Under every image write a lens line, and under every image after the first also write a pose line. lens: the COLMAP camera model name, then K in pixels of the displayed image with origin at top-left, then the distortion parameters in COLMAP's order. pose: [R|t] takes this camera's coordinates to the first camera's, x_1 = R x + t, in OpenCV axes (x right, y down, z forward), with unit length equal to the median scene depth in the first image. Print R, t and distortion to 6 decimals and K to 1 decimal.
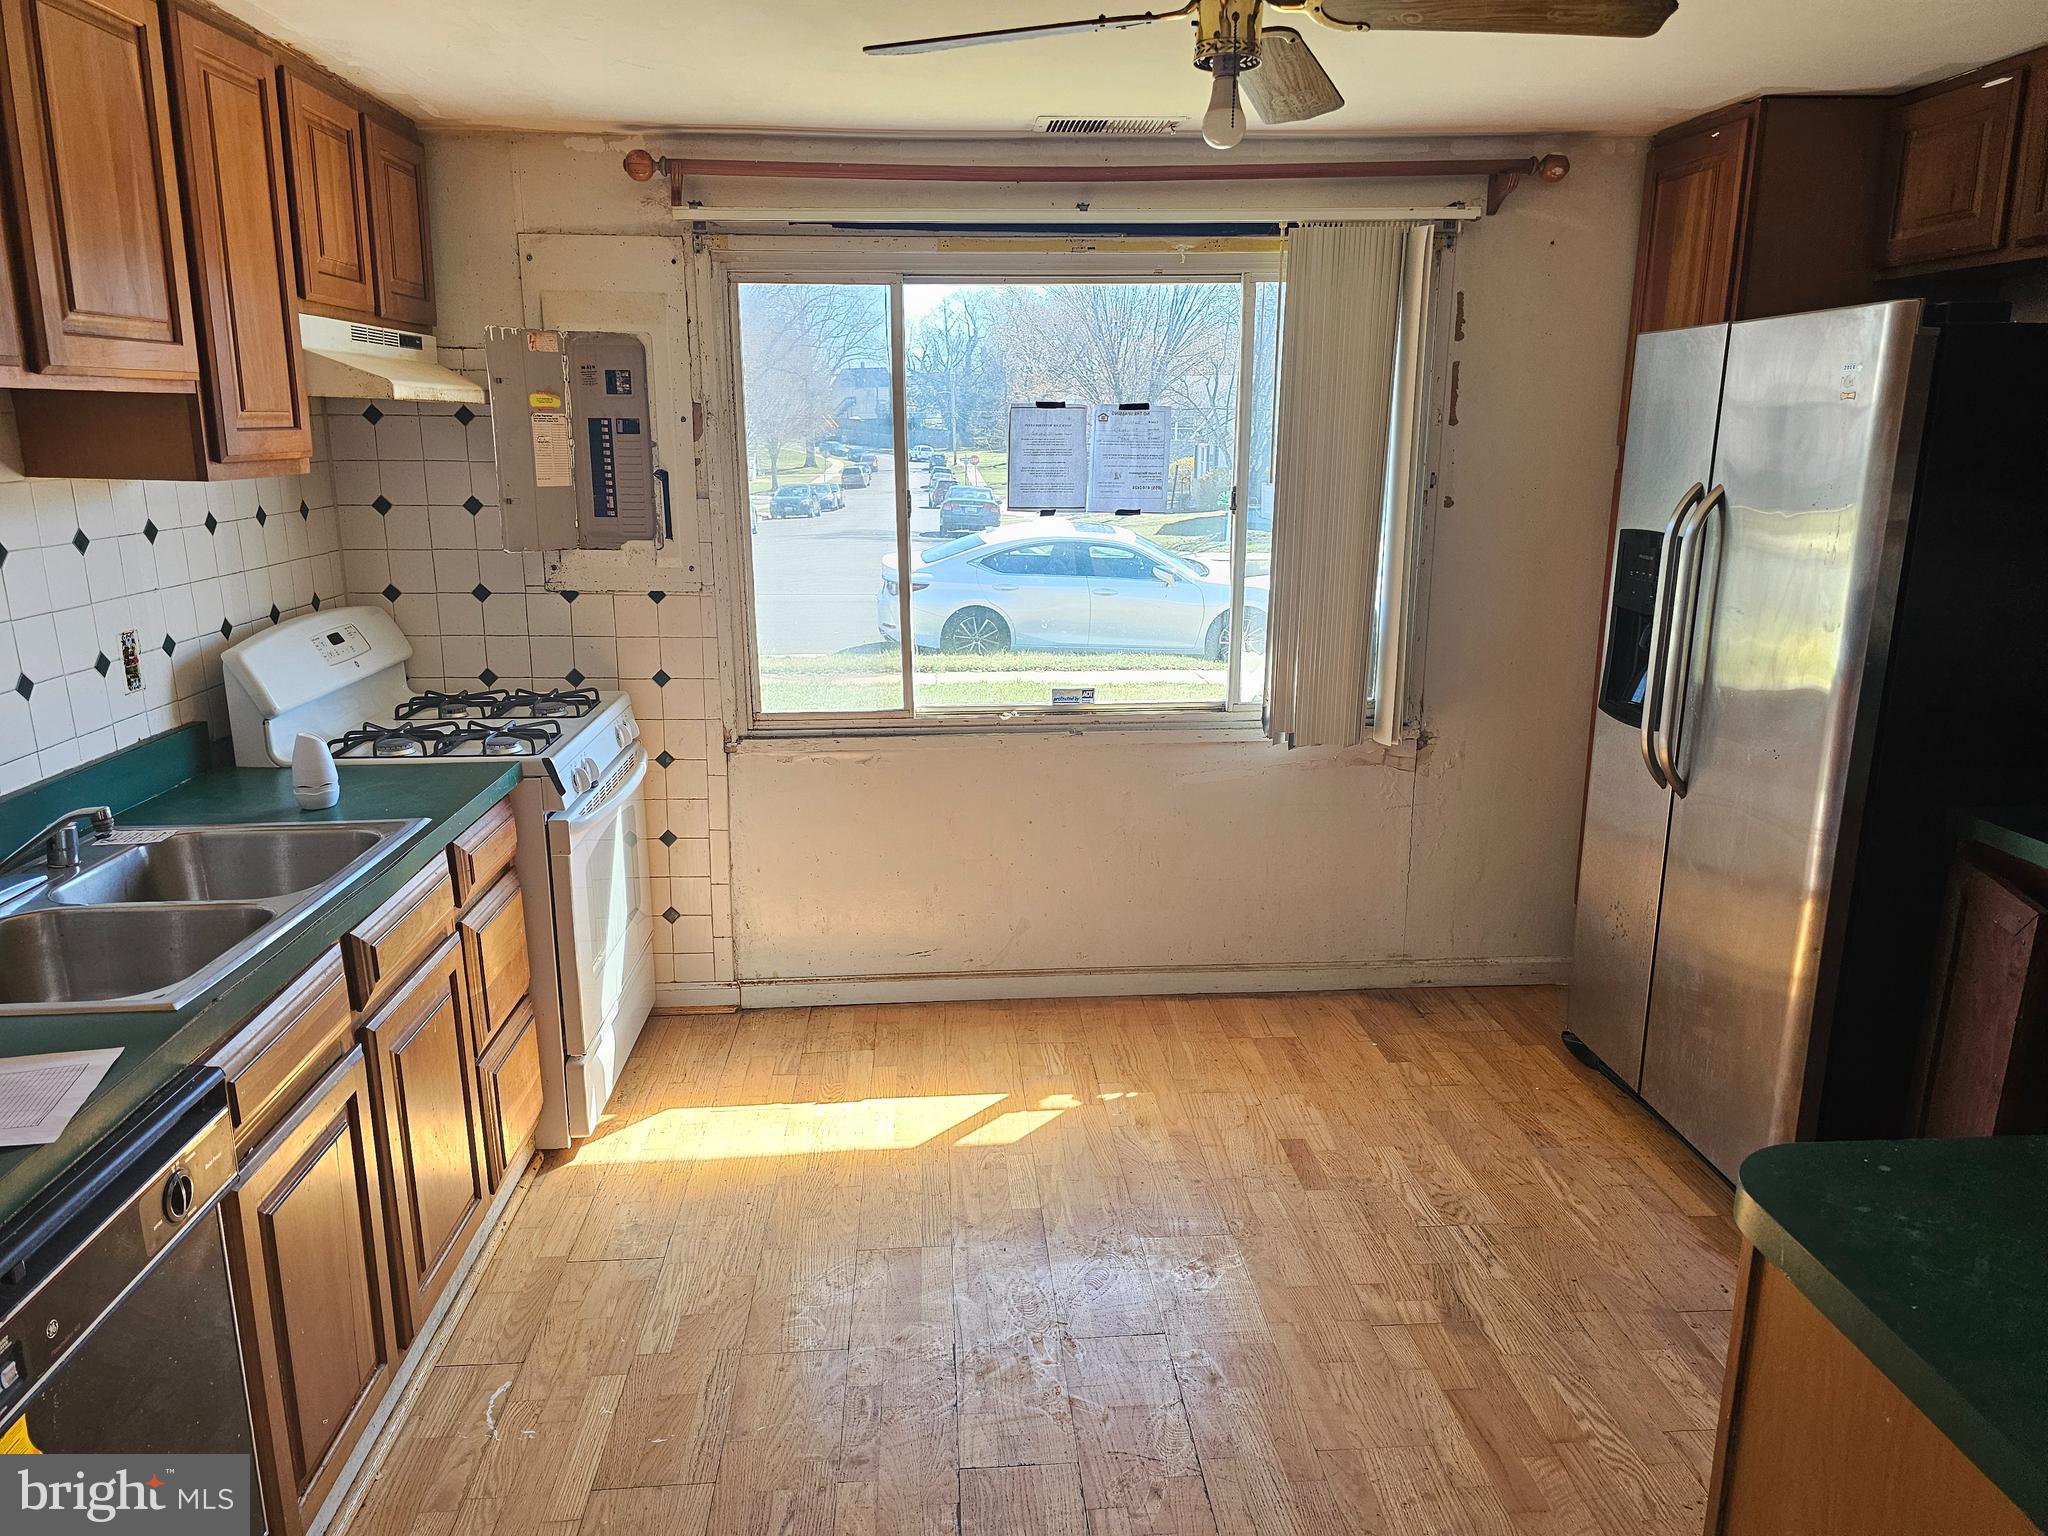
lens RADIAL K [[1380.1, 0, 1017.5], [0, 1380.1, 771.1], [0, 0, 1]] dist [0.002156, -0.006873]
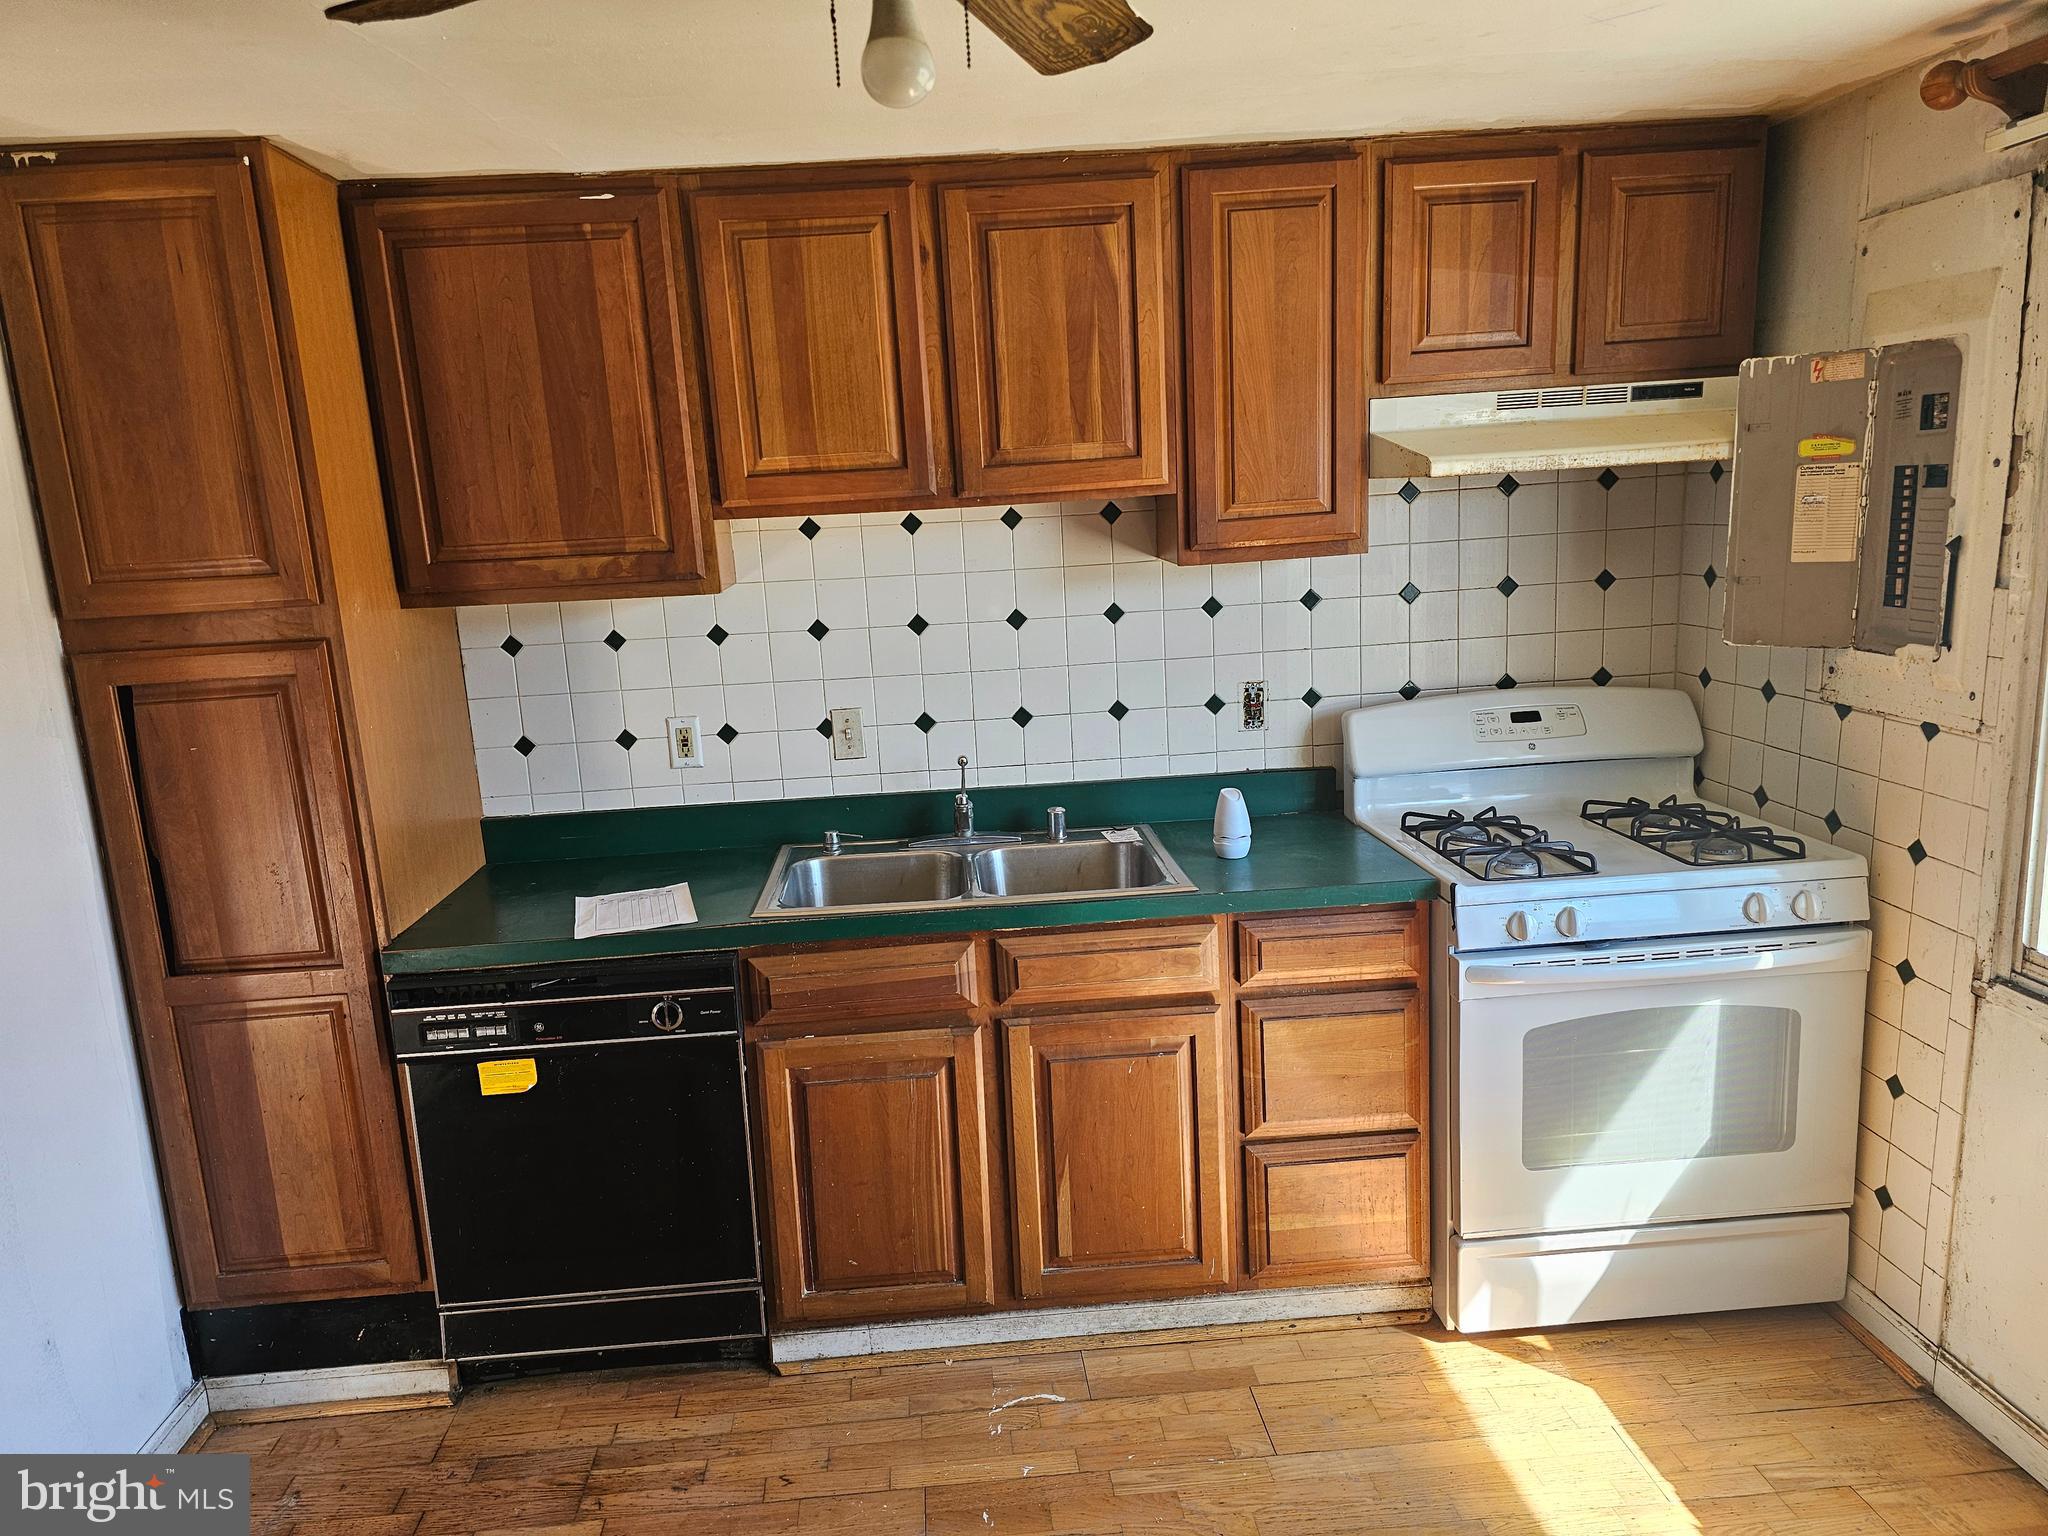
lens RADIAL K [[1380.1, 0, 1016.7], [0, 1380.1, 763.7], [0, 0, 1]] dist [0.002156, -0.006873]
pose [[-0.028630, 0.178953, -0.983441, 0.415765], [-0.181886, 0.966487, 0.181163, -0.156446], [0.982903, 0.184061, 0.004878, 0.589962]]
